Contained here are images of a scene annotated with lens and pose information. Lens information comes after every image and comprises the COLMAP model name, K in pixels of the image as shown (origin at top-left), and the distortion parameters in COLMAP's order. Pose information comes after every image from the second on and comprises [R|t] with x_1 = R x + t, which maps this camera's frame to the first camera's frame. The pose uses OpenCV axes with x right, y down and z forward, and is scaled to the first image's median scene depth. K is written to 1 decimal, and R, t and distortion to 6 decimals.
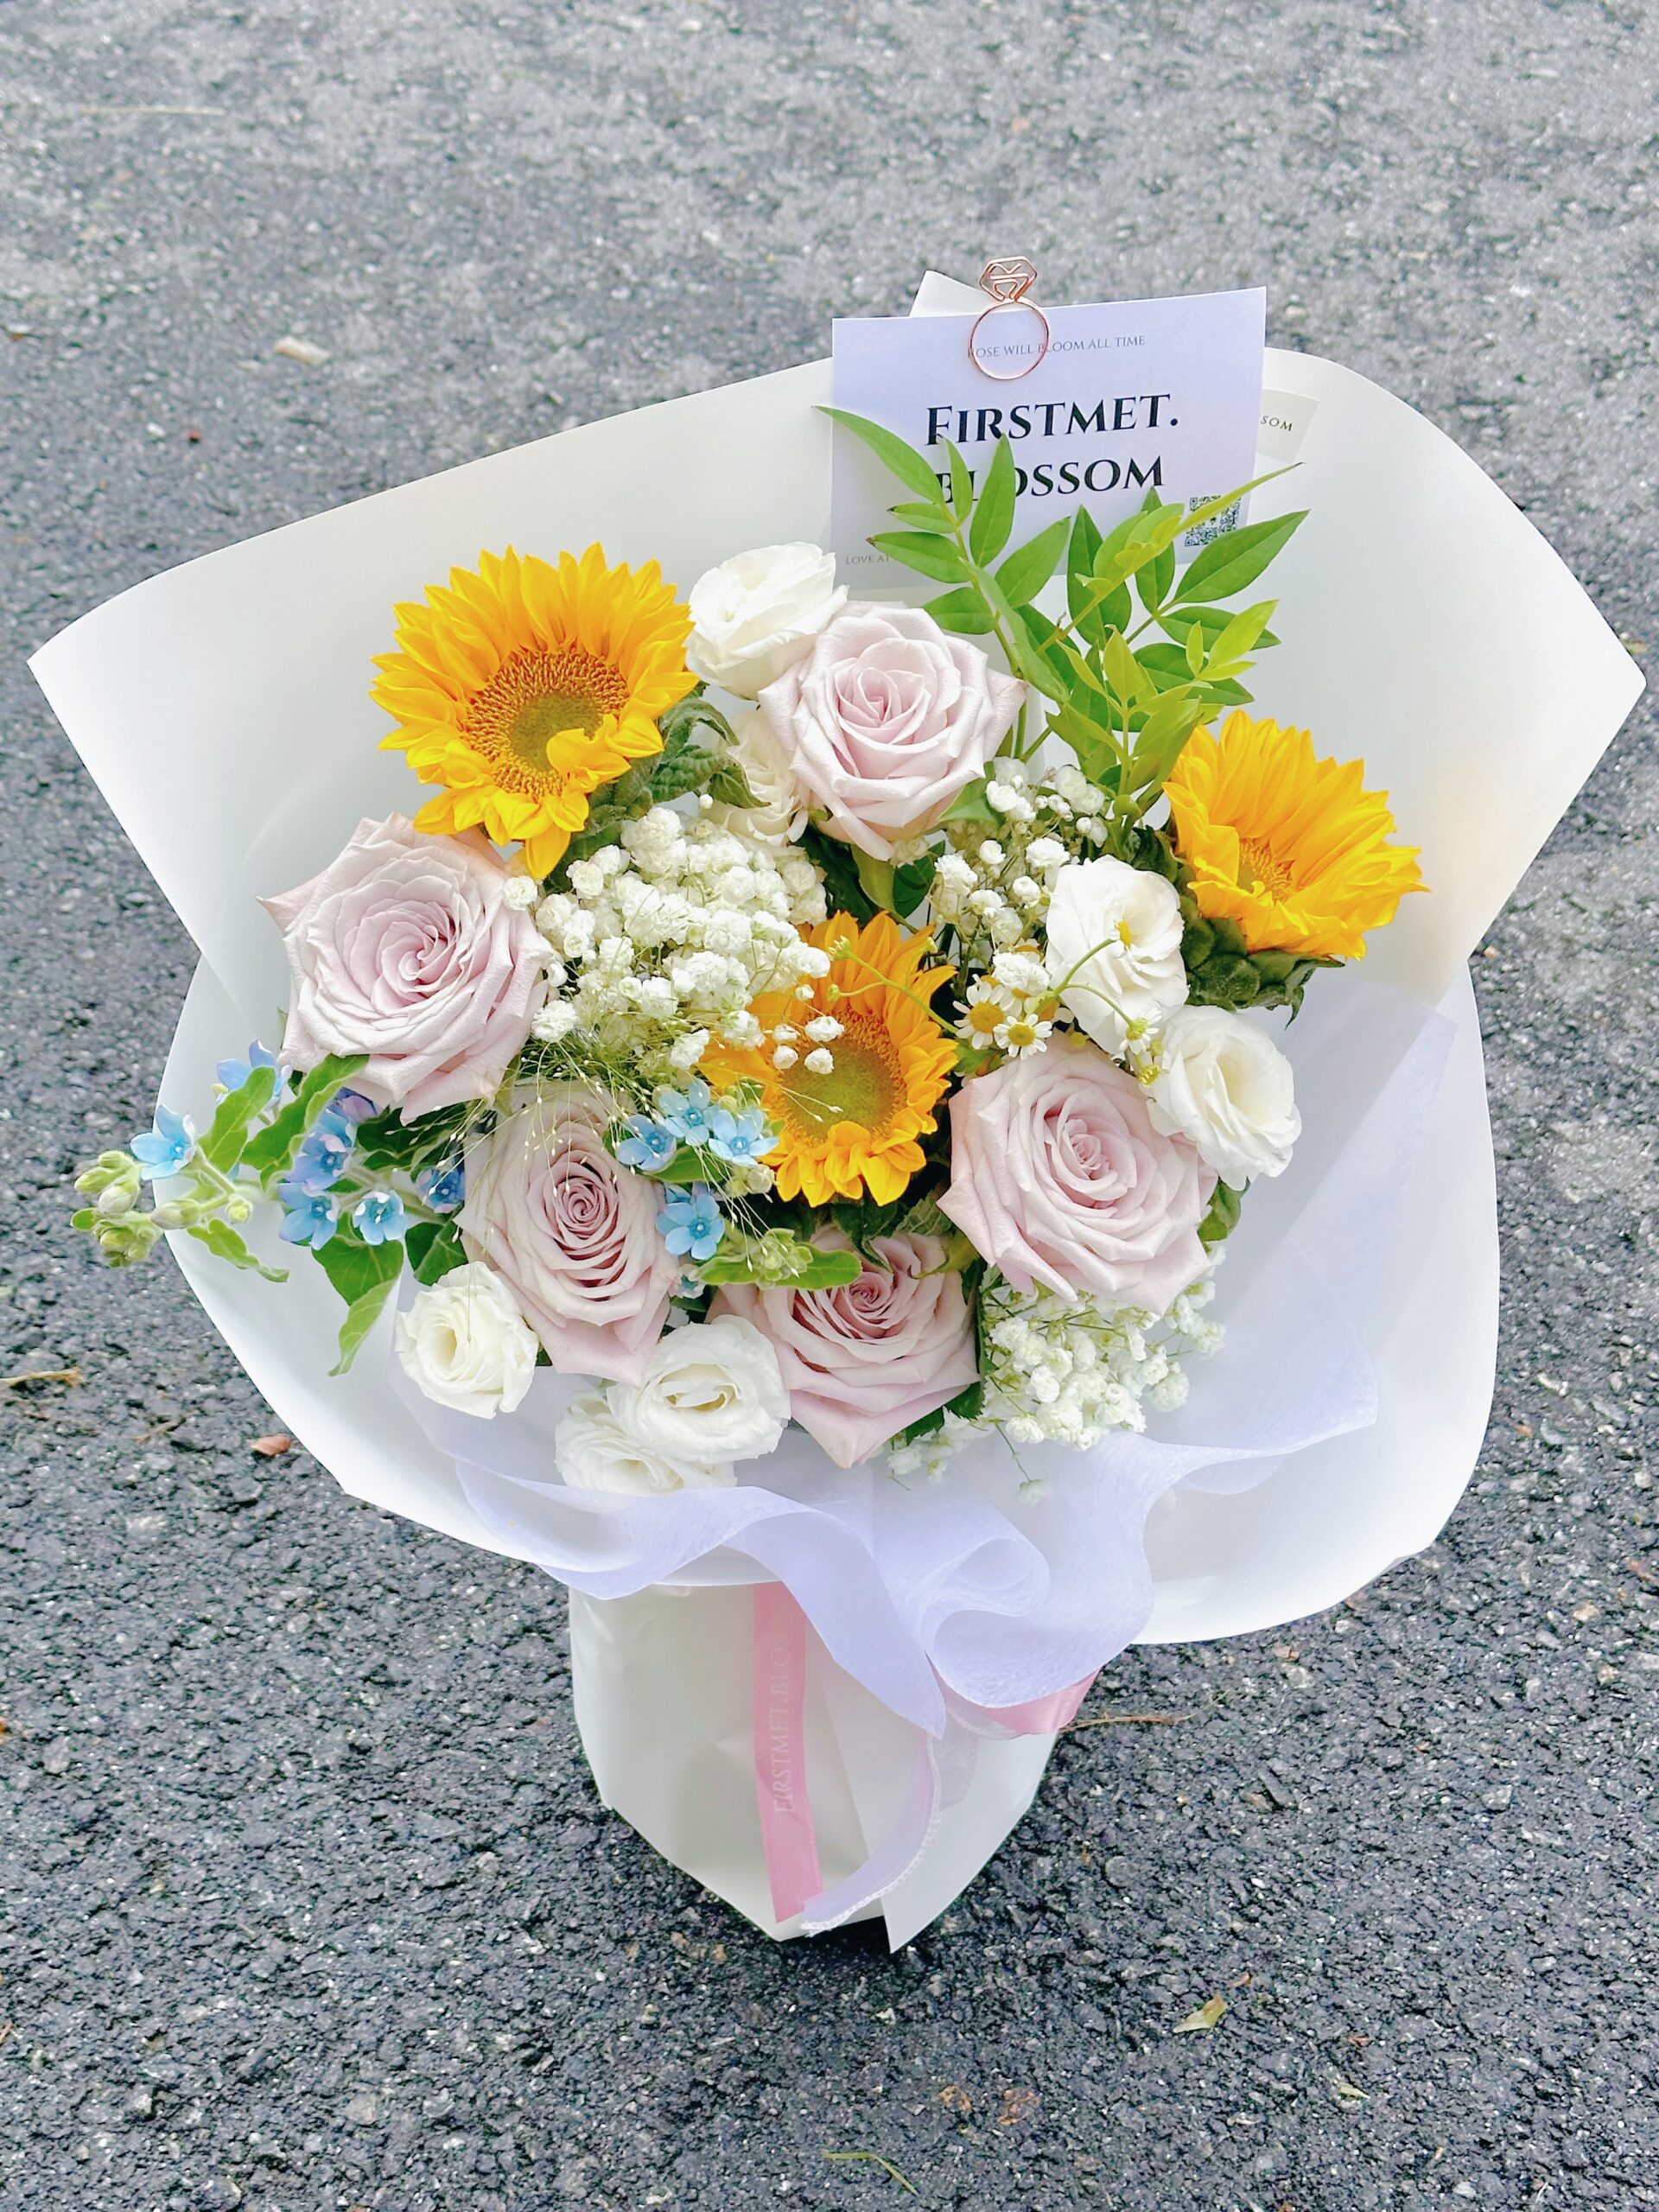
lens RADIAL K [[3545.4, 0, 829.5], [0, 3545.4, 1106.0], [0, 0, 1]] dist [0.173294, -0.191901]
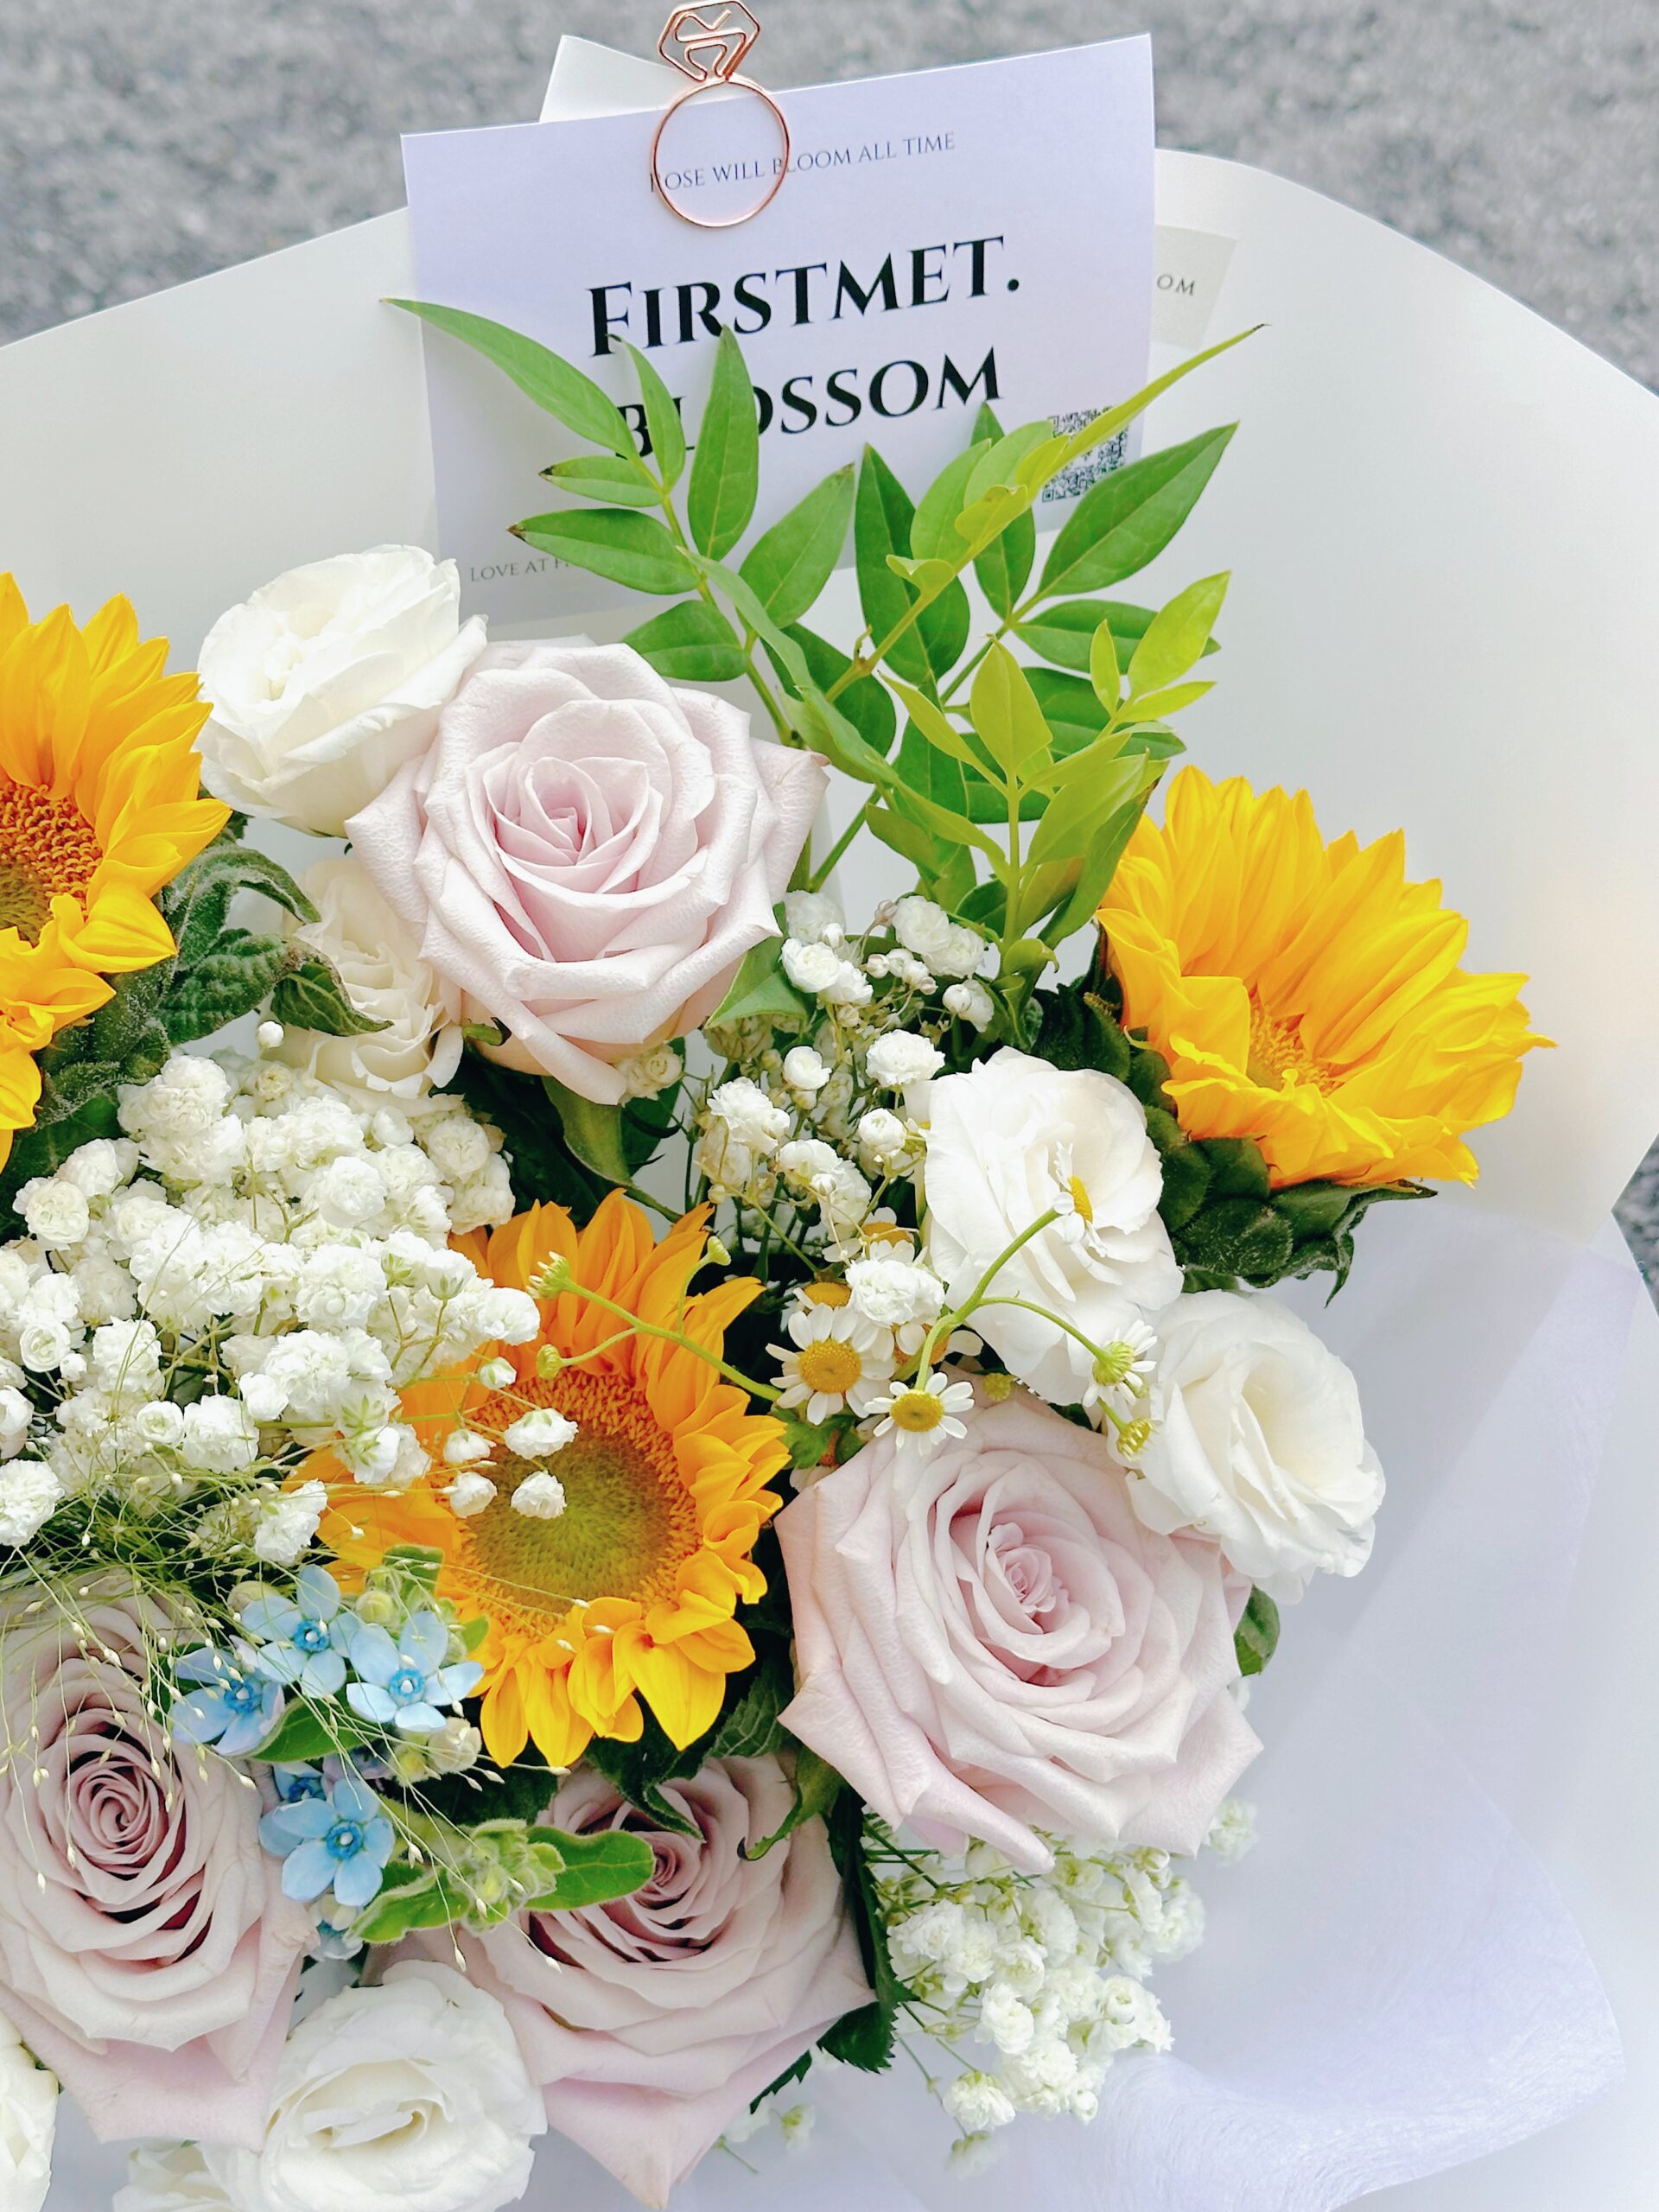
lens RADIAL K [[3545.4, 0, 829.5], [0, 3545.4, 1106.0], [0, 0, 1]] dist [0.173294, -0.191901]
pose [[0.987302, -0.111374, 0.113274, -0.013404], [0.113907, 0.993361, -0.016116, -0.055986], [-0.110727, 0.028814, 0.993433, 0.451282]]
